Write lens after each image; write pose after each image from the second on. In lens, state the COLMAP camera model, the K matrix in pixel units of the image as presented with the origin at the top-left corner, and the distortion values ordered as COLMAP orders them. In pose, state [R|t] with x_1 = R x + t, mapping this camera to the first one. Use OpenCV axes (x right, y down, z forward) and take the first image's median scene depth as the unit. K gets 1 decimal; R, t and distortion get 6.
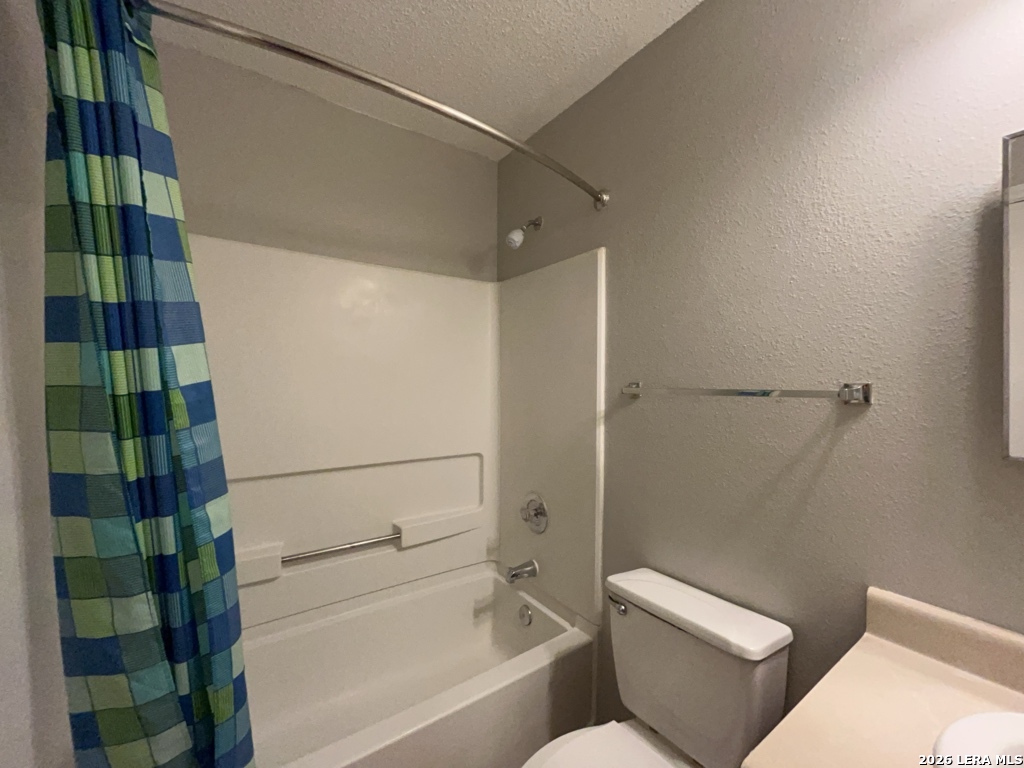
lens RADIAL K [[413.4, 0, 512.8], [0, 413.4, 378.3], [0, 0, 1]] dist [-0.001250, -0.000070]
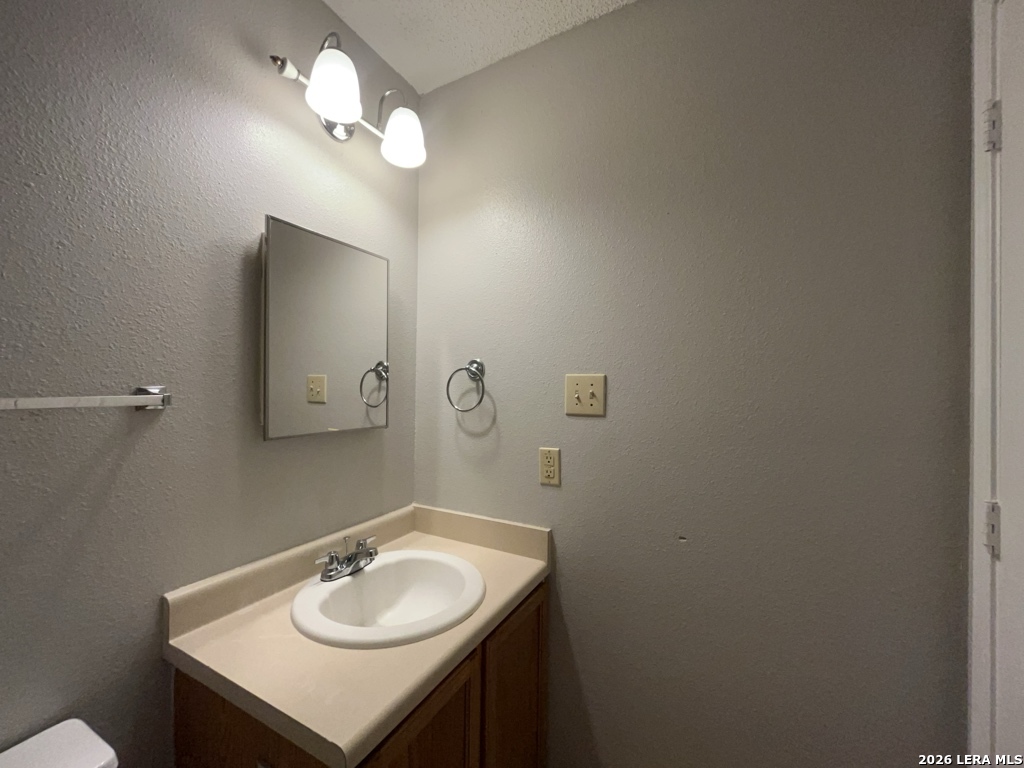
lens RADIAL K [[413.4, 0, 512.1], [0, 413.4, 389.1], [0, 0, 1]] dist [-0.001250, -0.000070]
pose [[-0.453711, -0.005553, 0.891131, -0.374217], [-0.008068, 0.999965, 0.002124, 0.007799], [-0.891112, -0.006226, -0.453740, 0.703826]]
